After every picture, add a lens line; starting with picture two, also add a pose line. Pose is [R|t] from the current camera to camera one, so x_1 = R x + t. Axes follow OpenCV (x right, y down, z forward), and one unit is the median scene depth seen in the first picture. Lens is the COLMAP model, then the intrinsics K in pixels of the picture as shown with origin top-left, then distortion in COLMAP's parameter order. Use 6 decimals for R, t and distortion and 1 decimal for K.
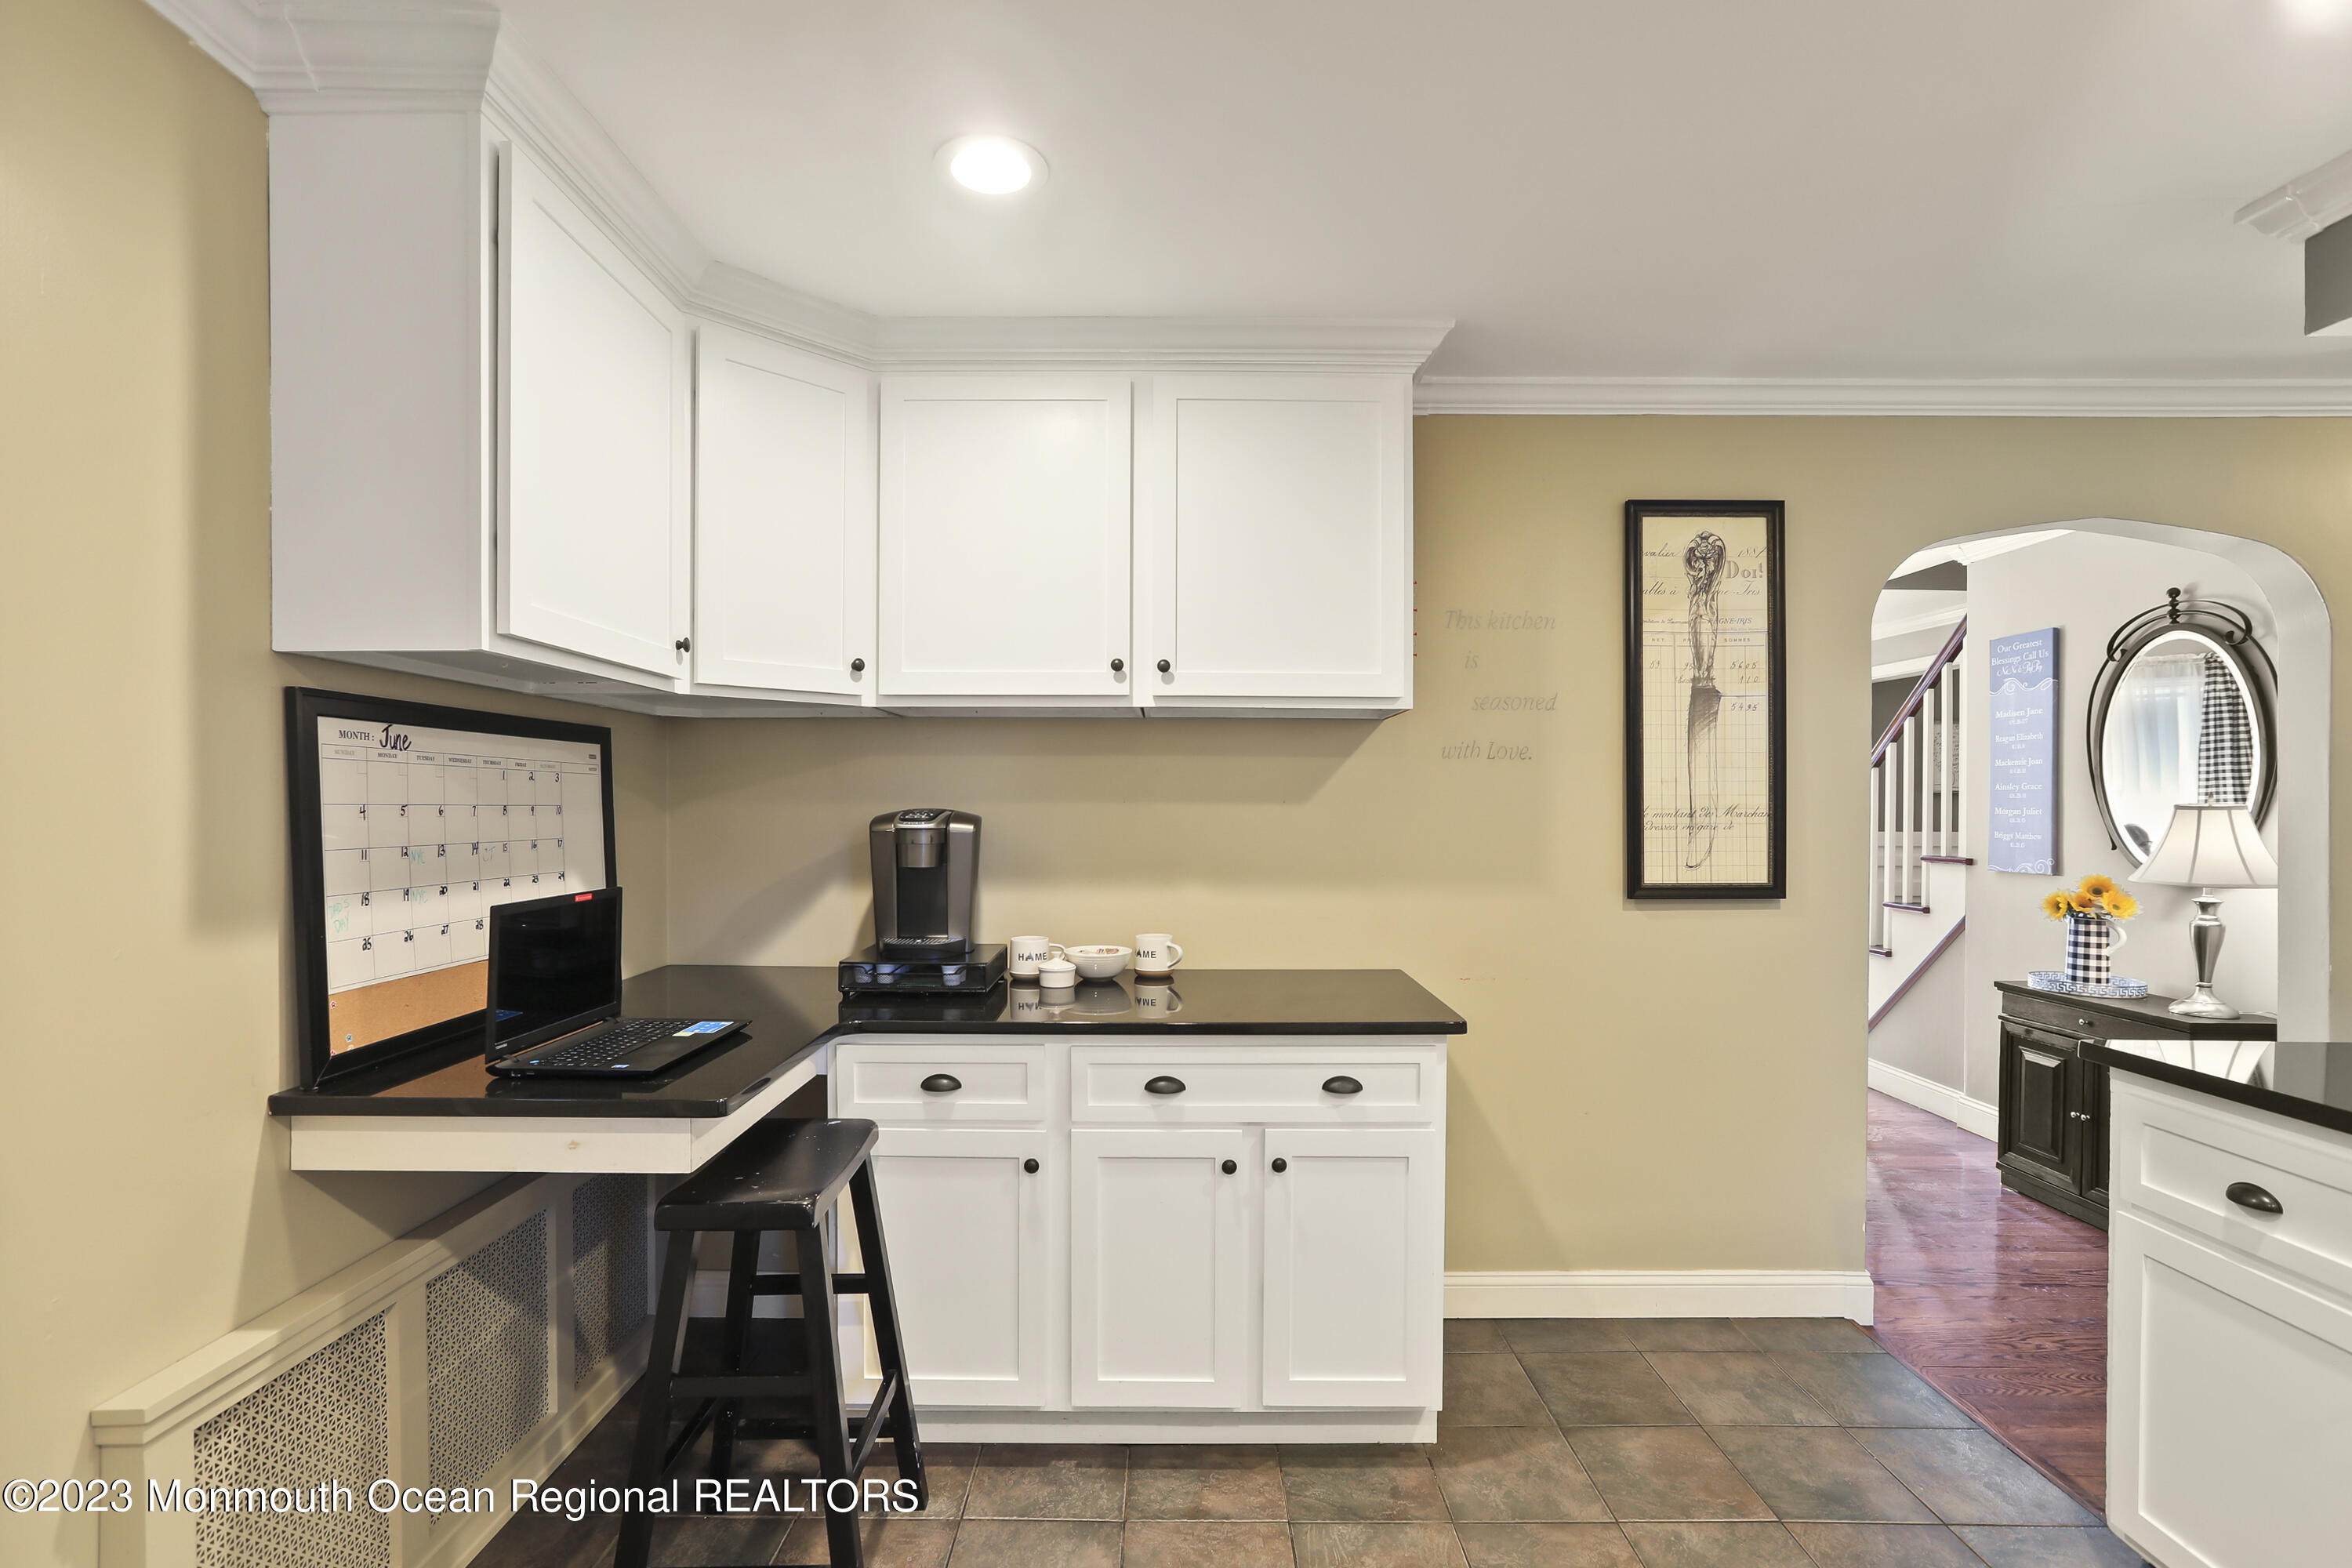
lens RADIAL K [[1077.1, 0, 1184.0], [0, 1077.1, 814.0], [0, 0, 1]] dist [-0.042142, 0.019002]
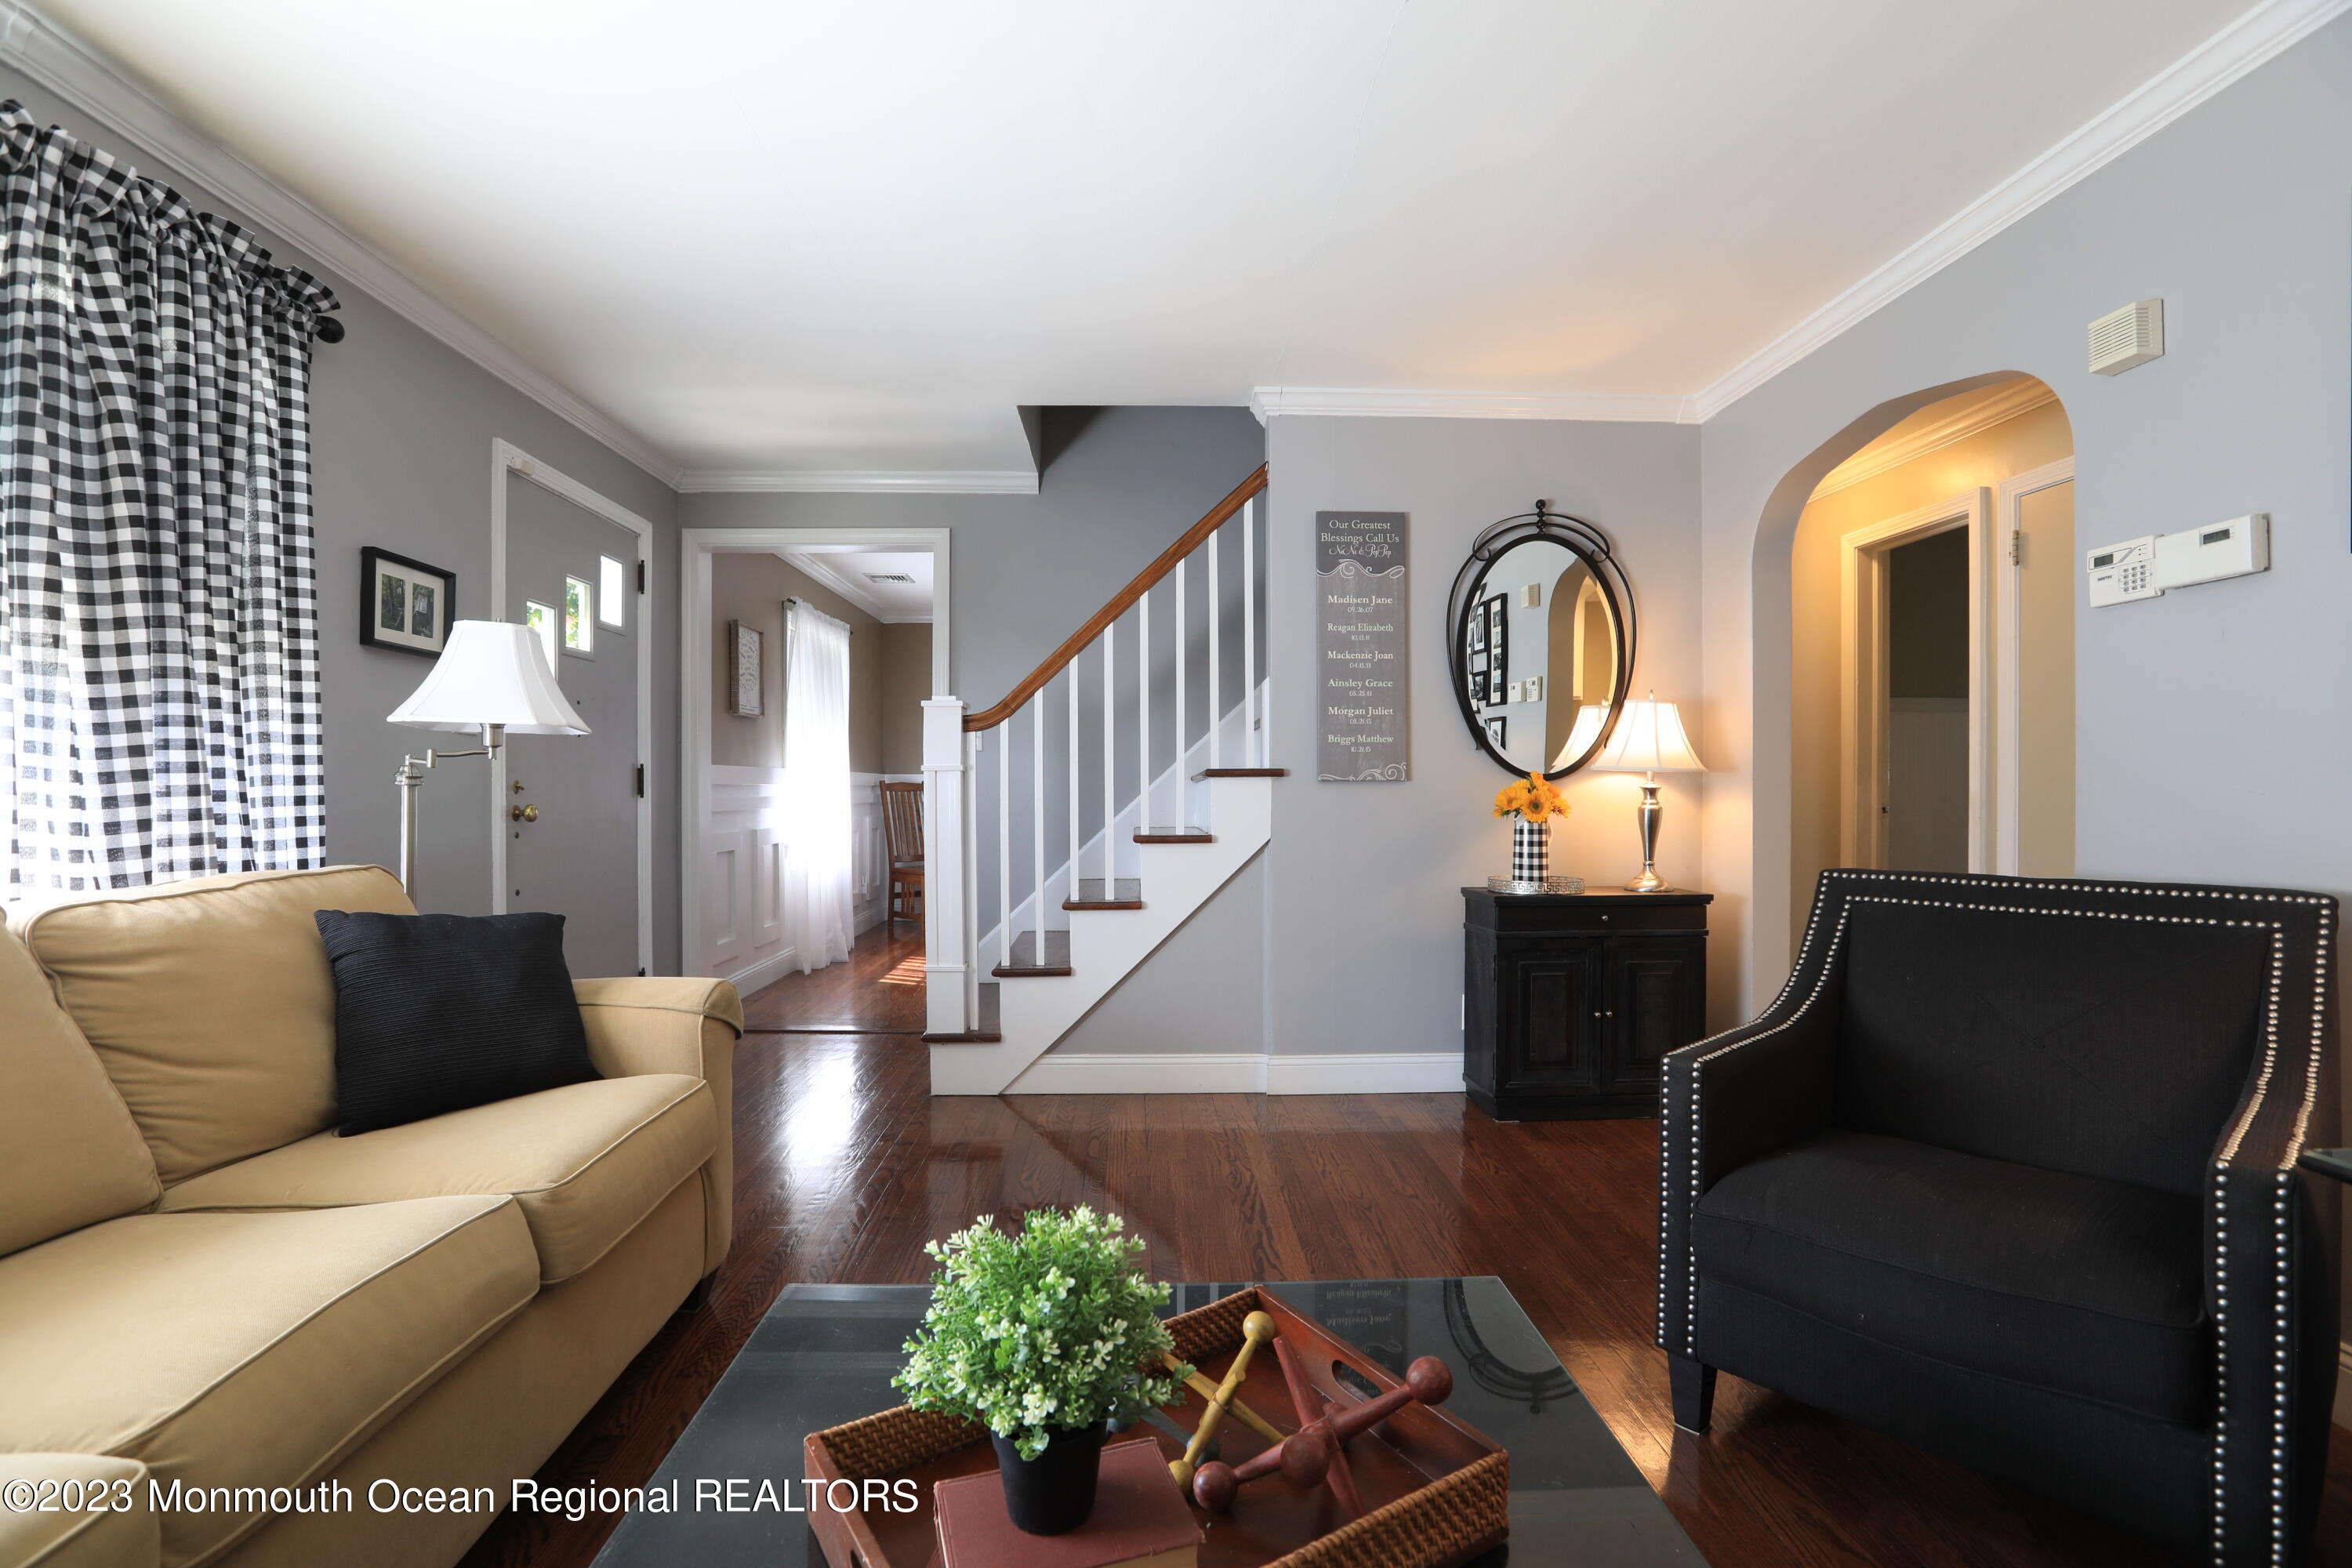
lens RADIAL K [[1077.1, 0, 1175.1], [0, 1077.1, 790.2], [0, 0, 1]] dist [-0.042142, 0.019002]
pose [[-0.031769, -0.003721, 0.999488, -0.106028], [0.010752, 0.999934, 0.004064, 0.058450], [-0.999437, 0.010876, -0.031727, 1.186408]]
